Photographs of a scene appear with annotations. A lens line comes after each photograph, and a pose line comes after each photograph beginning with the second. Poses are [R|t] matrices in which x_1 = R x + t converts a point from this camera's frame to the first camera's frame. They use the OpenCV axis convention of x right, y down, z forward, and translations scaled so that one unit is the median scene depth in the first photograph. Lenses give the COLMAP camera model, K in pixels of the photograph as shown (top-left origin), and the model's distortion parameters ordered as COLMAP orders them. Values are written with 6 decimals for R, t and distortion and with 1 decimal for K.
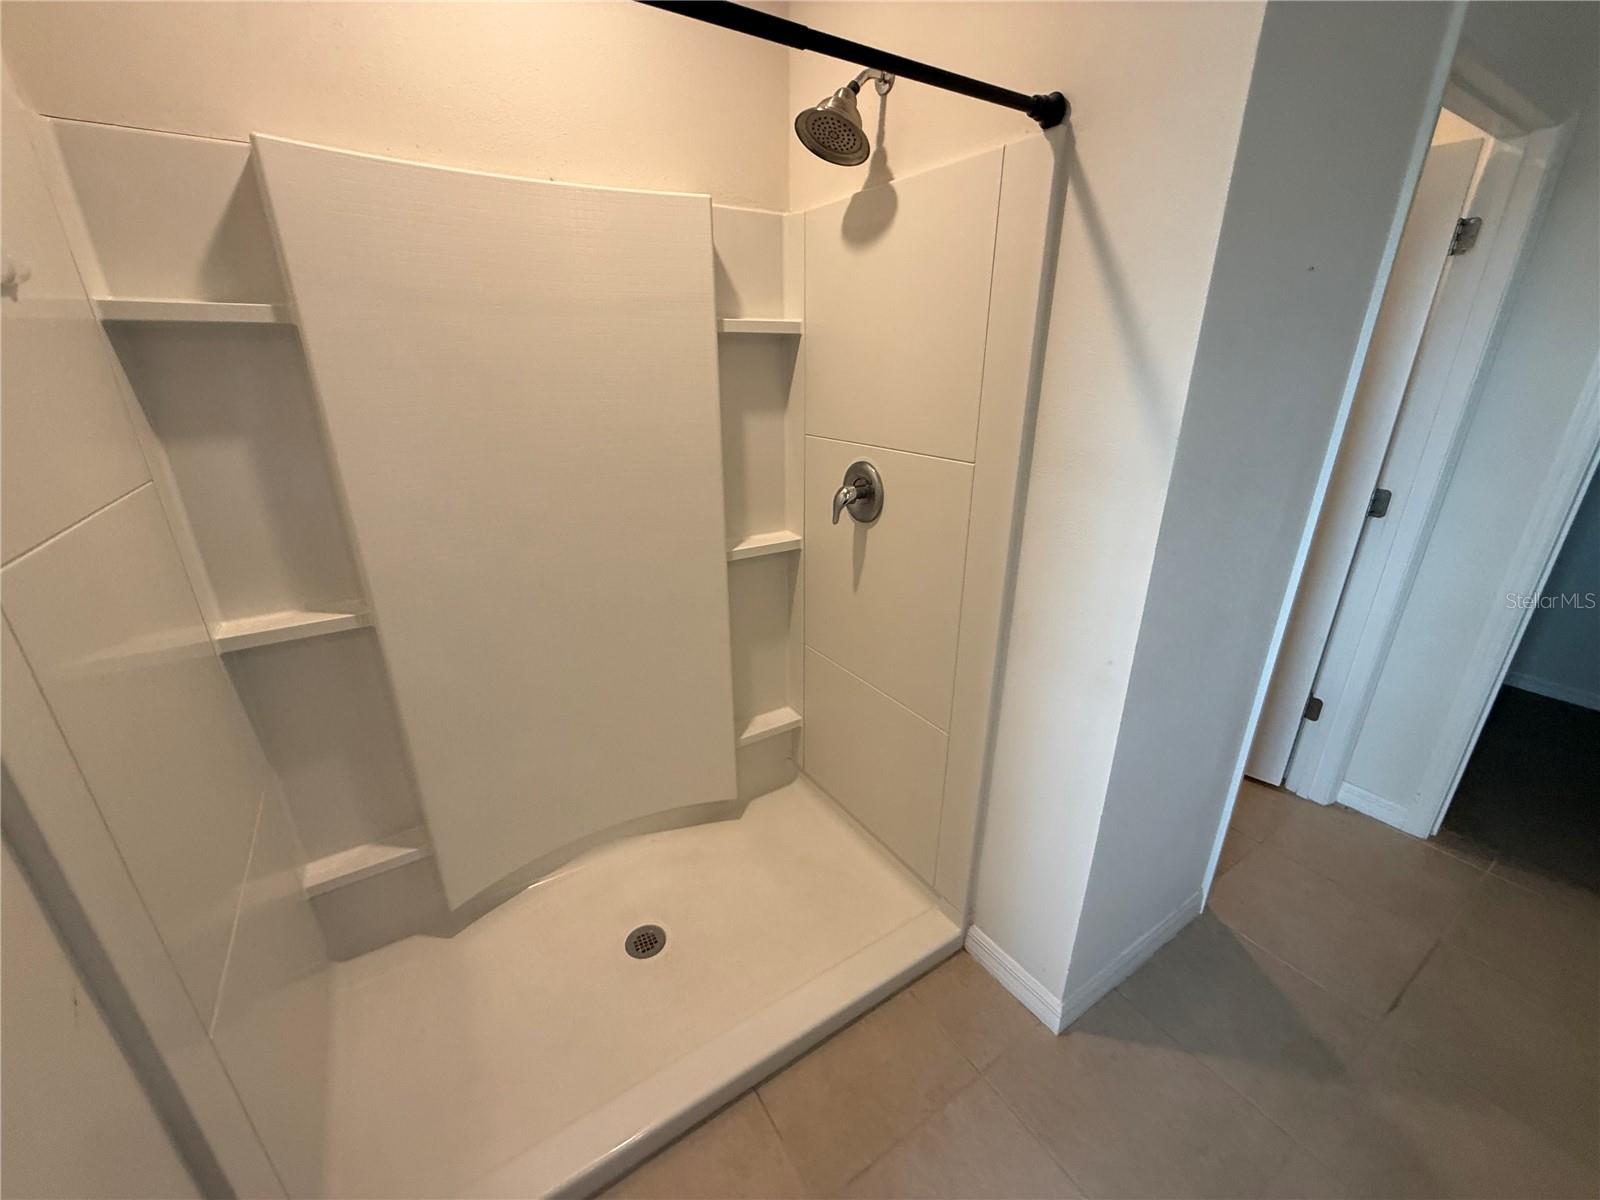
lens RADIAL K [[638.1, 0, 795.9], [0, 638.1, 600.4], [0, 0, 1]] dist [0.001099, -0.000446]
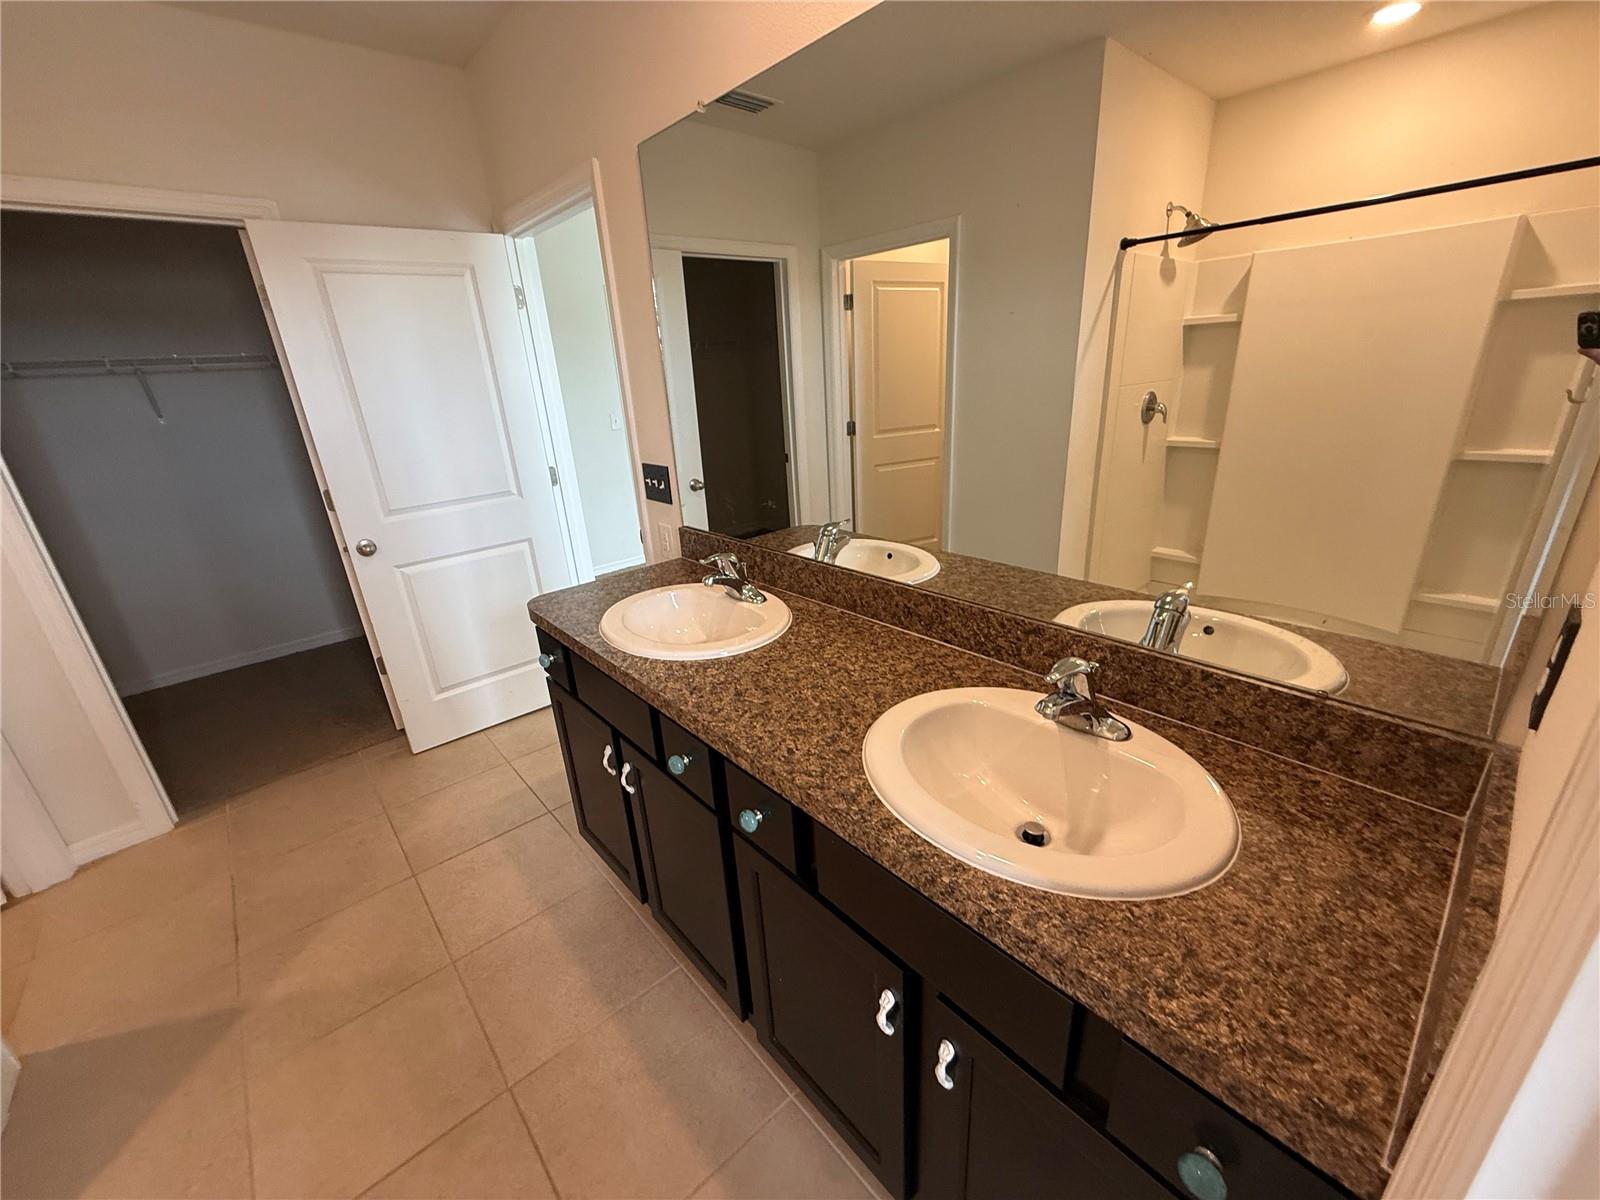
lens RADIAL K [[637.4, 0, 794.9], [0, 637.4, 603.3], [0, 0, 1]] dist [-0.001547, -0.000091]
pose [[0.134561, 0.326956, -0.935411, 1.247400], [-0.318762, 0.908101, 0.271556, 0.347659], [0.938235, 0.261632, 0.226416, -0.709690]]
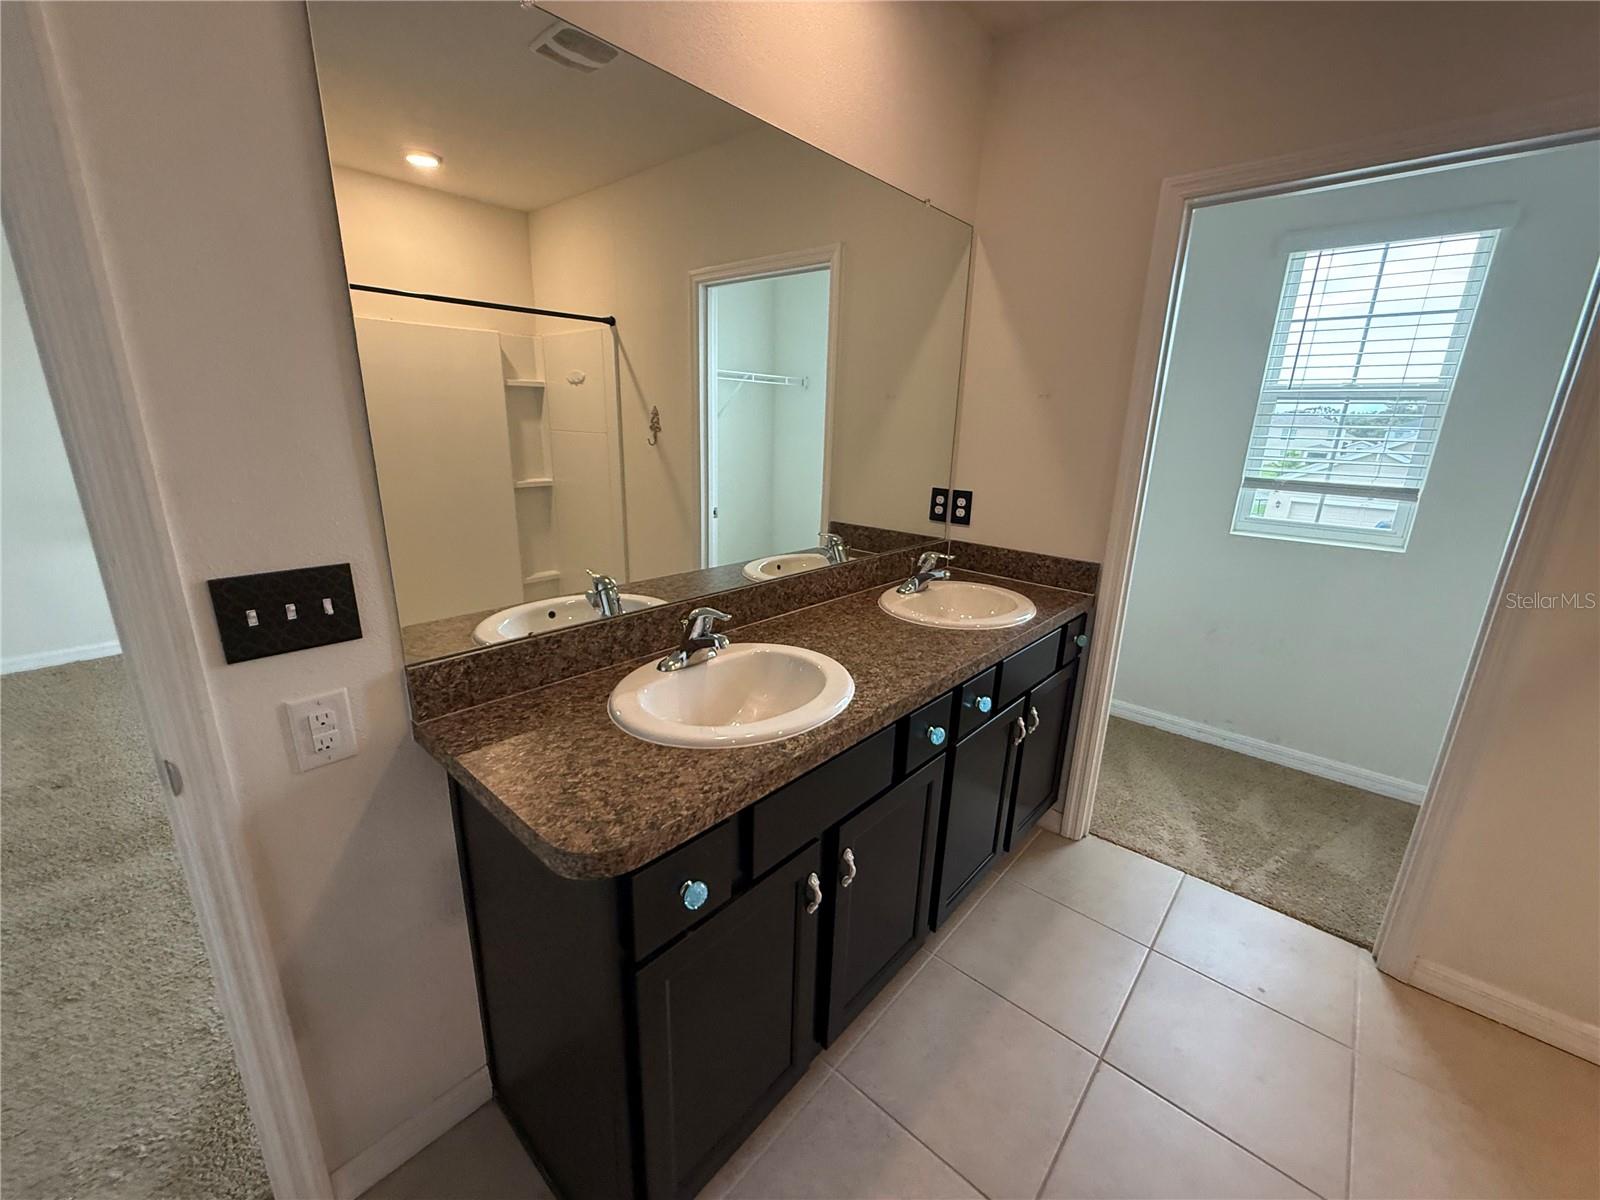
lens RADIAL K [[658.4, 0, 795.2], [0, 658.4, 600.4], [0, 0, 1]] dist [0.000493, -0.000075]
pose [[0.961844, -0.054508, 0.268114, 0.198554], [0.083403, 0.991726, -0.097584, 0.652740], [-0.260577, 0.116222, 0.958432, -1.425457]]
